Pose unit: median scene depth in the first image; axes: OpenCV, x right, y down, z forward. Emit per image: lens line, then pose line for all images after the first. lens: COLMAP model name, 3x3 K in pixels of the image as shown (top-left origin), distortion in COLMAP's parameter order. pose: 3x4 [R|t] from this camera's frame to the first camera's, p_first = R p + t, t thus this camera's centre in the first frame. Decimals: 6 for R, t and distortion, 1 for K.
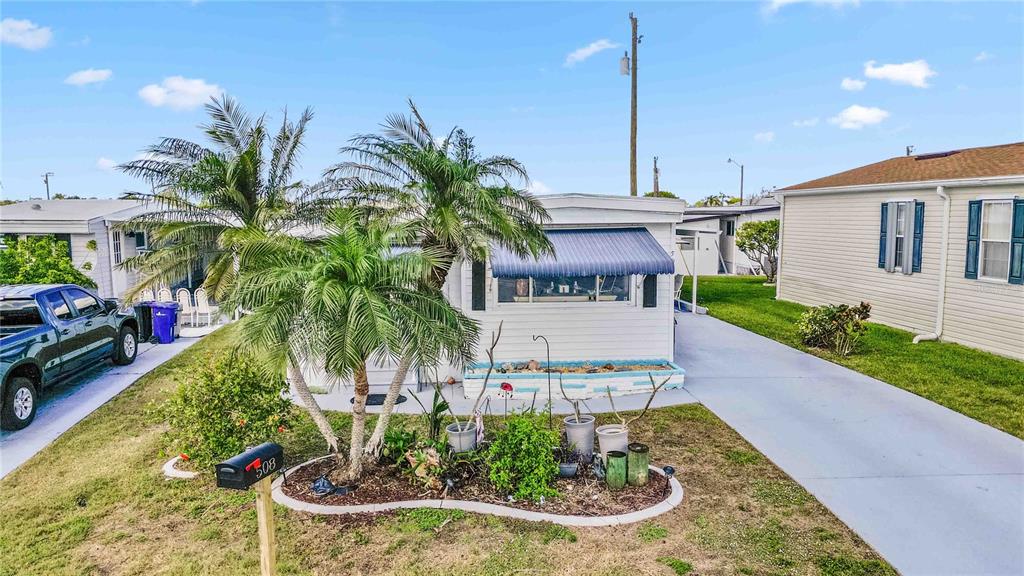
lens RADIAL K [[732.5, 0, 508.8], [0, 732.5, 283.6], [0, 0, 1]] dist [0.075104, -0.082084]
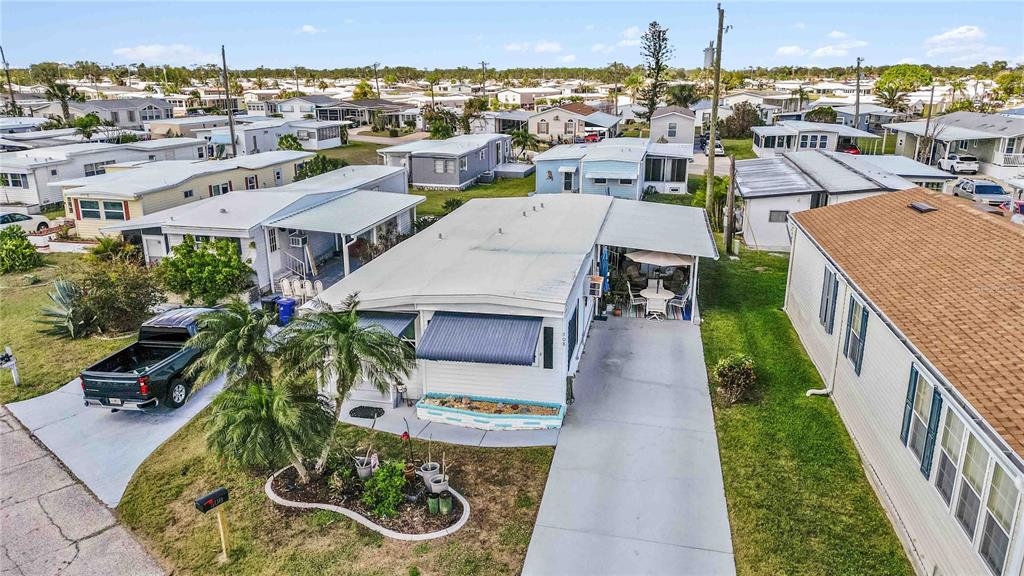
lens RADIAL K [[740.1, 0, 508.4], [0, 740.1, 284.2], [0, 0, 1]] dist [0.078443, -0.091240]
pose [[0.951679, 0.084325, -0.295289, 0.701450], [-0.027020, 0.980825, 0.193009, -0.536601], [0.305902, -0.175704, 0.935709, -0.453000]]
